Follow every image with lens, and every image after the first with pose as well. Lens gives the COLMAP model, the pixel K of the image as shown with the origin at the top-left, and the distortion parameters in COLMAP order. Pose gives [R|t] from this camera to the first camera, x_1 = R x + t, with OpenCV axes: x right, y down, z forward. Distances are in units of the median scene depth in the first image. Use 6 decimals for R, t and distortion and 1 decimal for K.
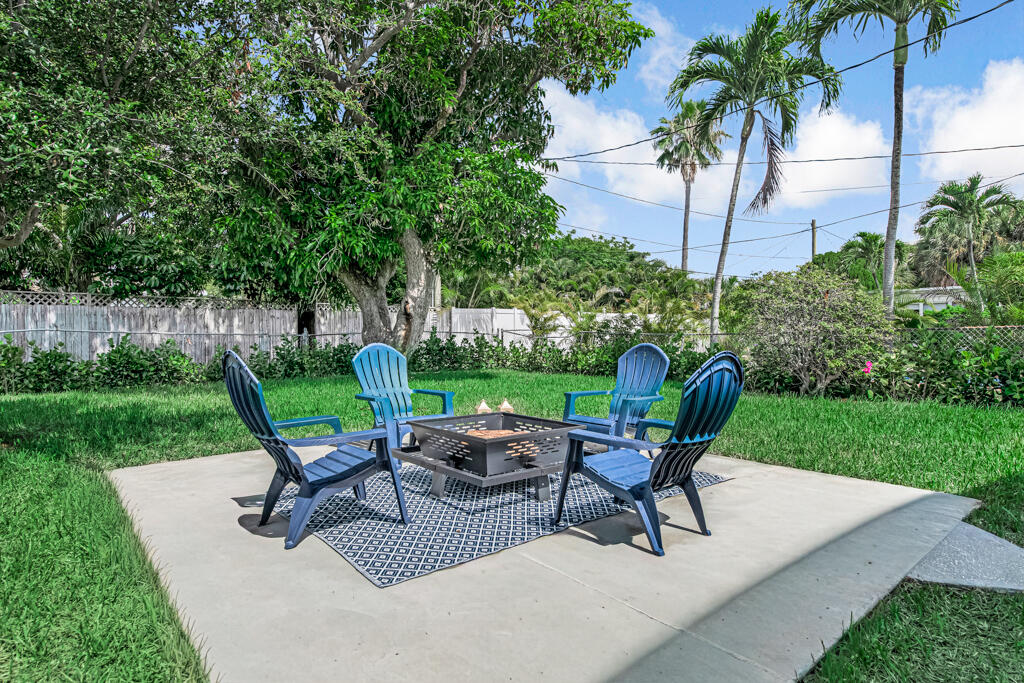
lens RADIAL K [[571.2, 0, 512.0], [0, 571.2, 341.5], [0, 0, 1]] dist [0.001945, 0.000786]
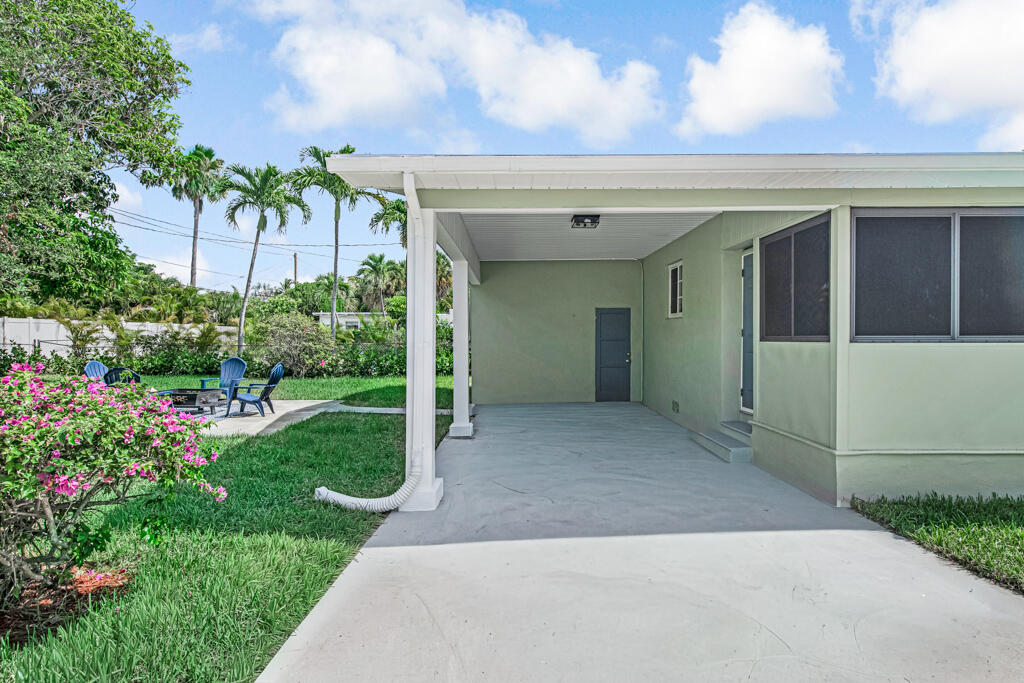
lens RADIAL K [[518.9, 0, 512.0], [0, 518.9, 341.5], [0, 0, 1]] dist [-0.011338, -0.000514]
pose [[0.634469, -0.004669, 0.772934, -0.283859], [0.002235, 0.999989, 0.004206, -0.027630], [-0.772945, -0.000941, 0.634473, -0.514833]]
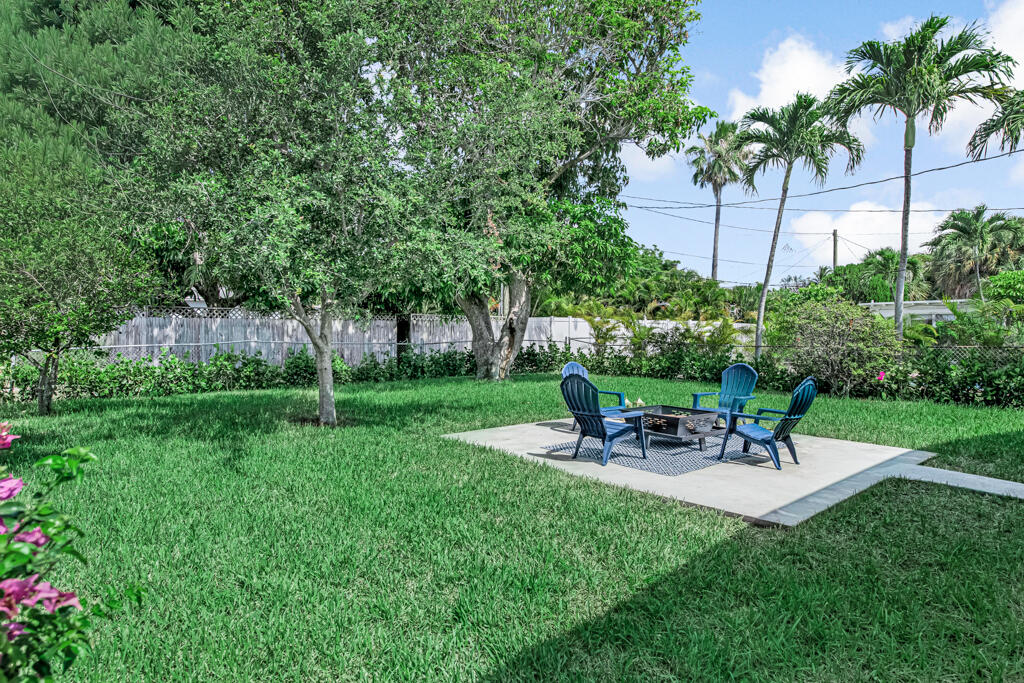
lens RADIAL K [[579.4, 0, 512.0], [0, 579.4, 341.5], [0, 0, 1]] dist [0.005125, -0.001973]
pose [[0.999831, 0.006649, -0.017141, -0.154594], [-0.006557, 0.999964, 0.005370, -0.025238], [0.017176, -0.005257, 0.999839, -0.260635]]
